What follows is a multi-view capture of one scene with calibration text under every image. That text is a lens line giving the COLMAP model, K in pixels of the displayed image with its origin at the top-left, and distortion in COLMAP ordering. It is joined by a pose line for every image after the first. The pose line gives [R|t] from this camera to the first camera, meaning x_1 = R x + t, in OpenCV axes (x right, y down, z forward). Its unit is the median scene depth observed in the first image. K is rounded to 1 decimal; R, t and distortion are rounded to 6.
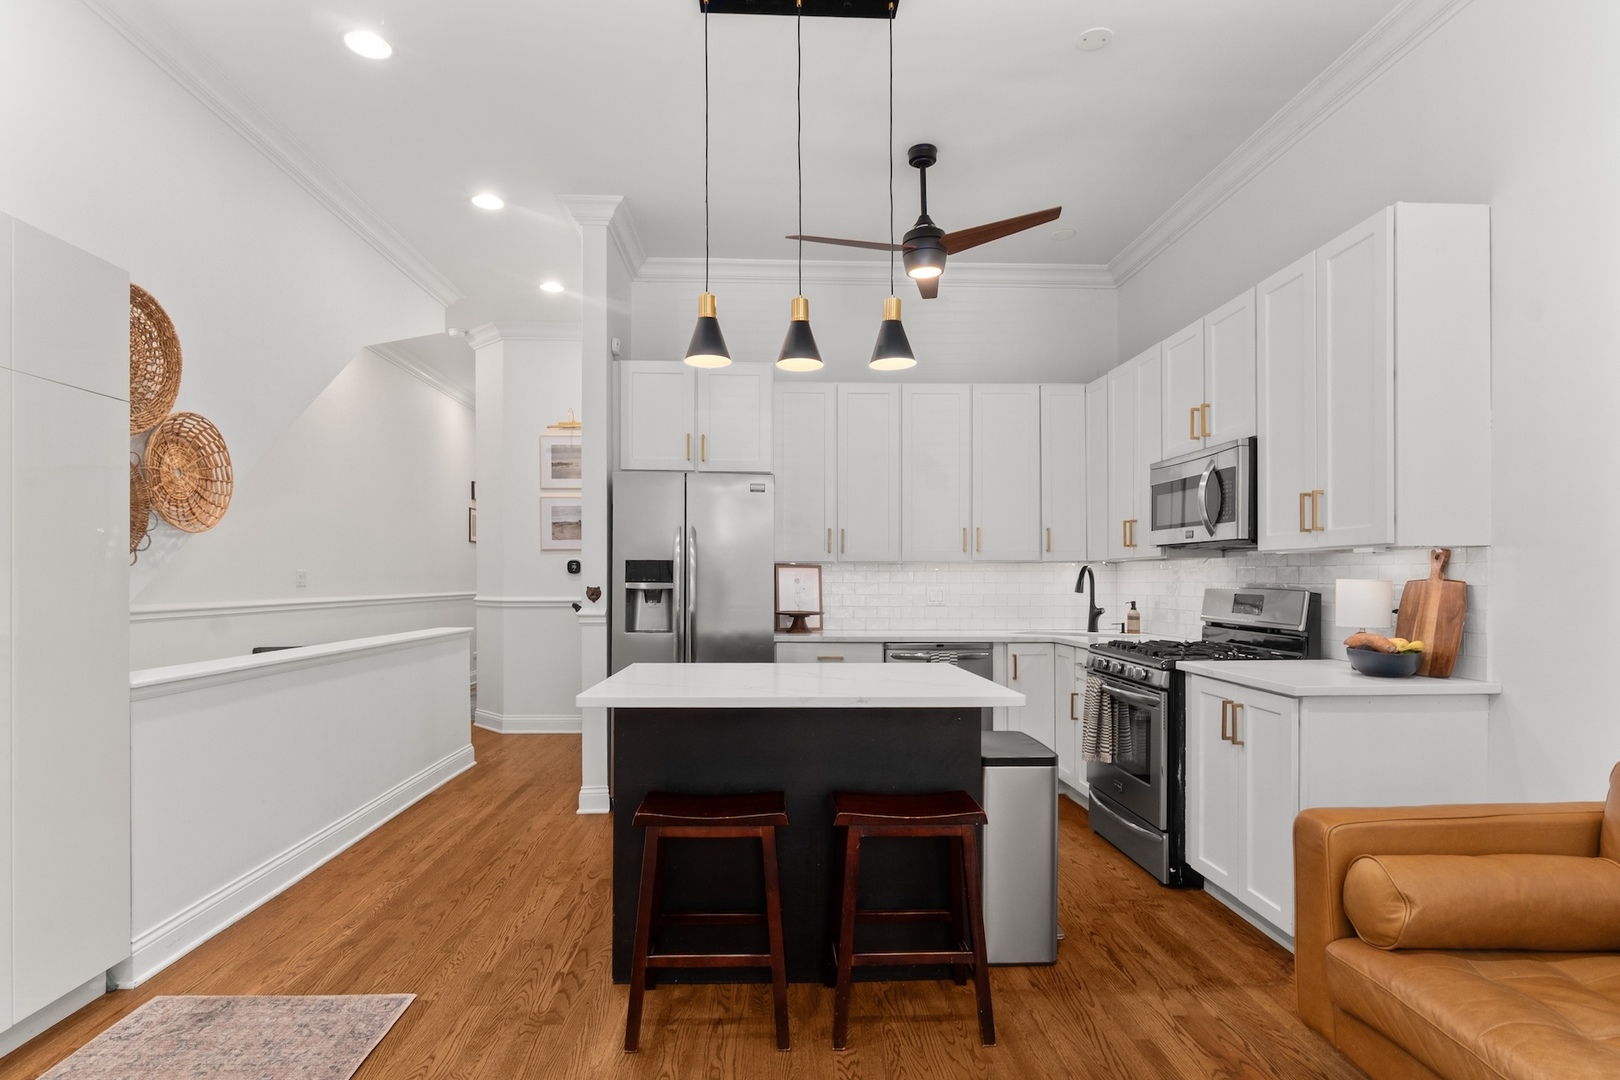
lens RADIAL K [[815.4, 0, 806.2], [0, 815.4, 578.5], [0, 0, 1]] dist [0.000215, -0.001308]
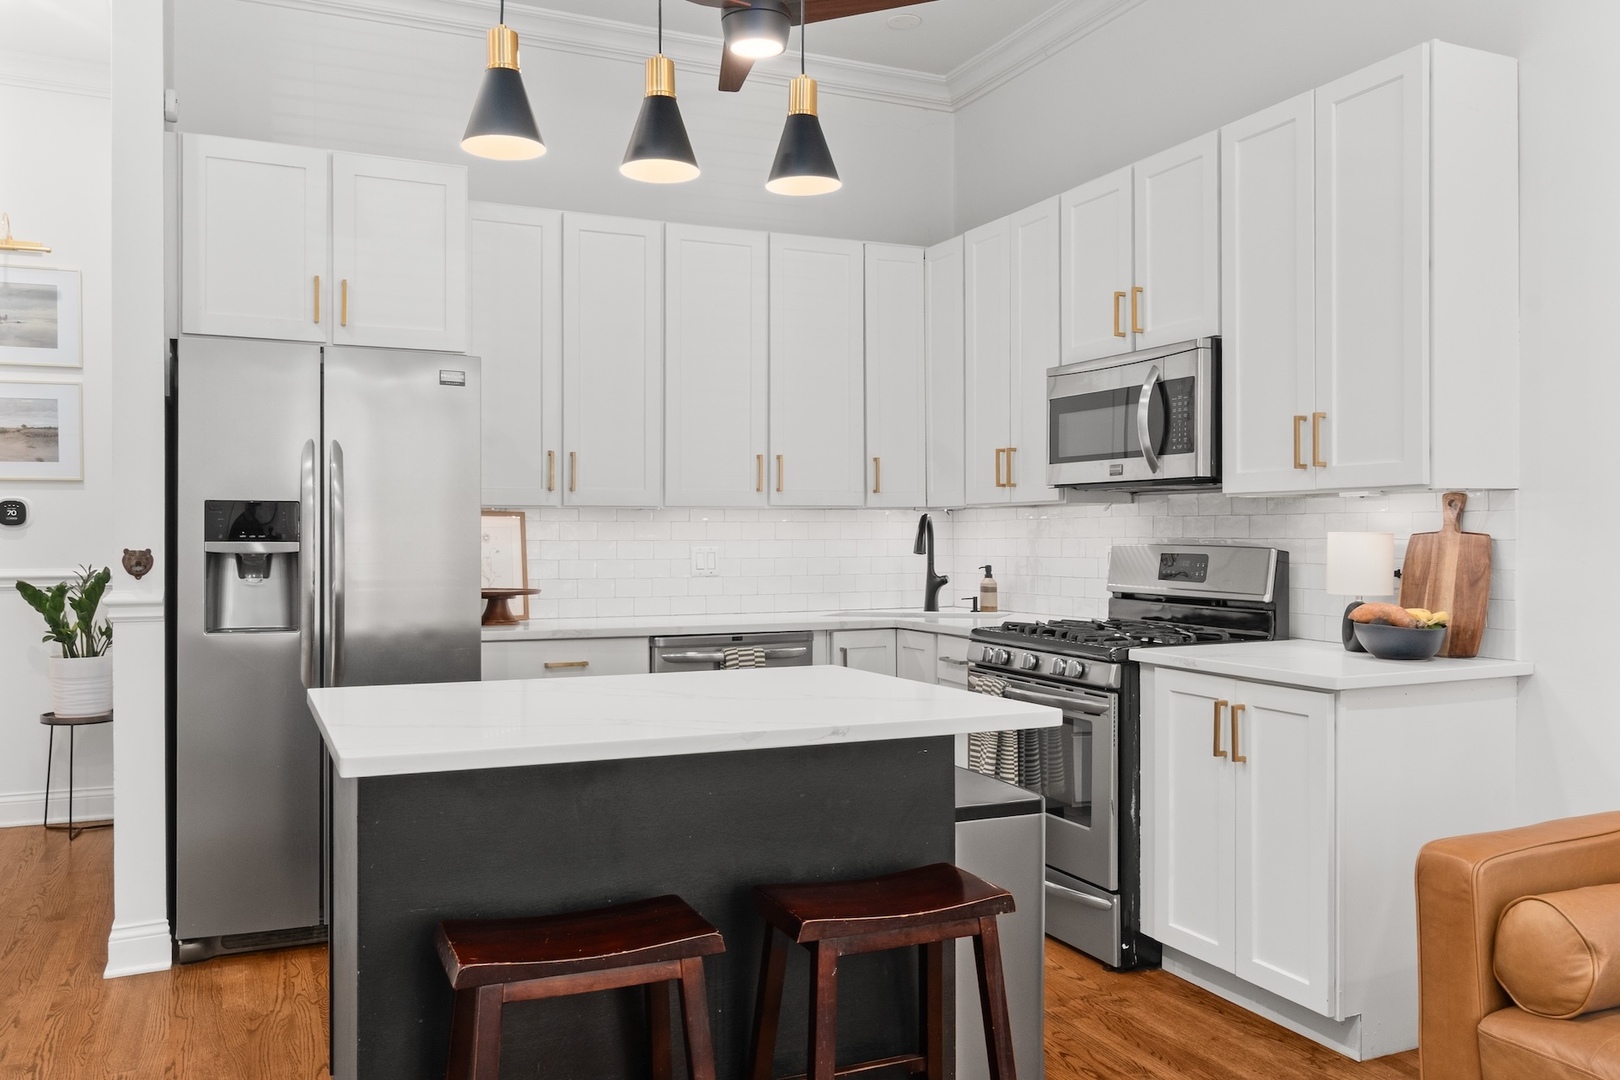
lens RADIAL K [[1255.0, 0, 804.3], [0, 1255.0, 537.2], [0, 0, 1]] dist [0.001816, -0.001379]
pose [[0.928980, -0.003094, 0.370118, -0.207557], [0.002596, 0.999995, 0.001842, 0.001969], [-0.370122, -0.000750, 0.928983, 0.096872]]
